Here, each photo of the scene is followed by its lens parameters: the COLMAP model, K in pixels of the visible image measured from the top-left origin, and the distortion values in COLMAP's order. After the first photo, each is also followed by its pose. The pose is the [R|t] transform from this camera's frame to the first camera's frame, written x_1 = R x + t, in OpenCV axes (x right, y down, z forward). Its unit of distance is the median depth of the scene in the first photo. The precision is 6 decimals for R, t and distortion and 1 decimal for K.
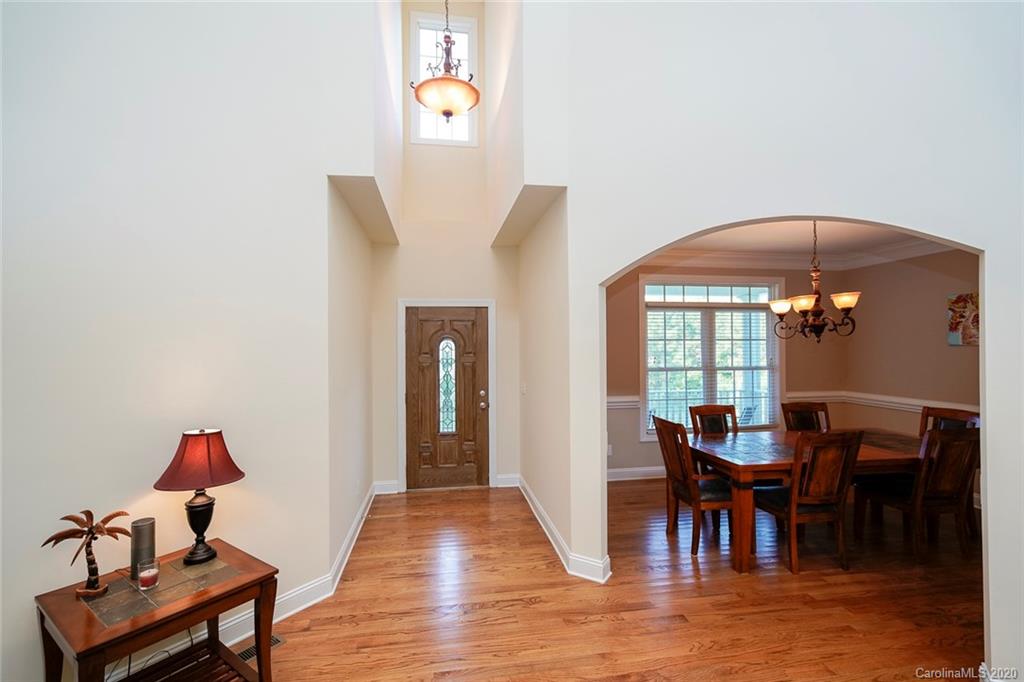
lens RADIAL K [[467.2, 0, 511.0], [0, 467.2, 343.2], [0, 0, 1]] dist [0.011403, 0.003414]
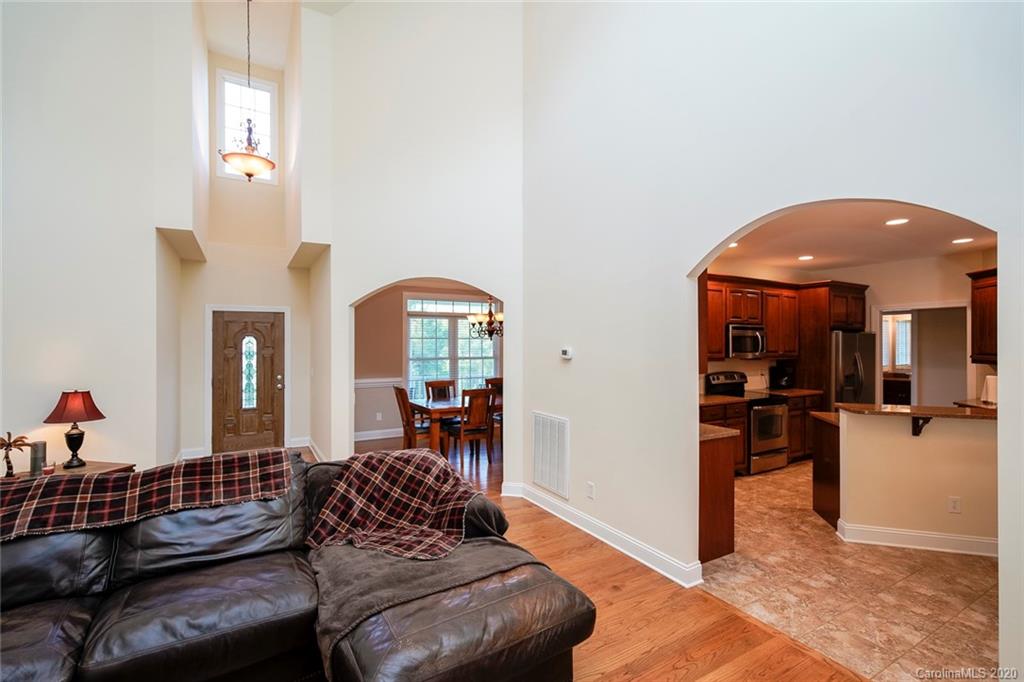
lens RADIAL K [[467.2, 0, 509.1], [0, 467.2, 341.9], [0, 0, 1]] dist [0.011403, 0.003414]
pose [[0.936192, 0.005263, 0.351448, 0.082785], [-0.005406, 0.999985, -0.000574, 0.003592], [-0.351446, -0.001362, 0.936207, -0.483471]]
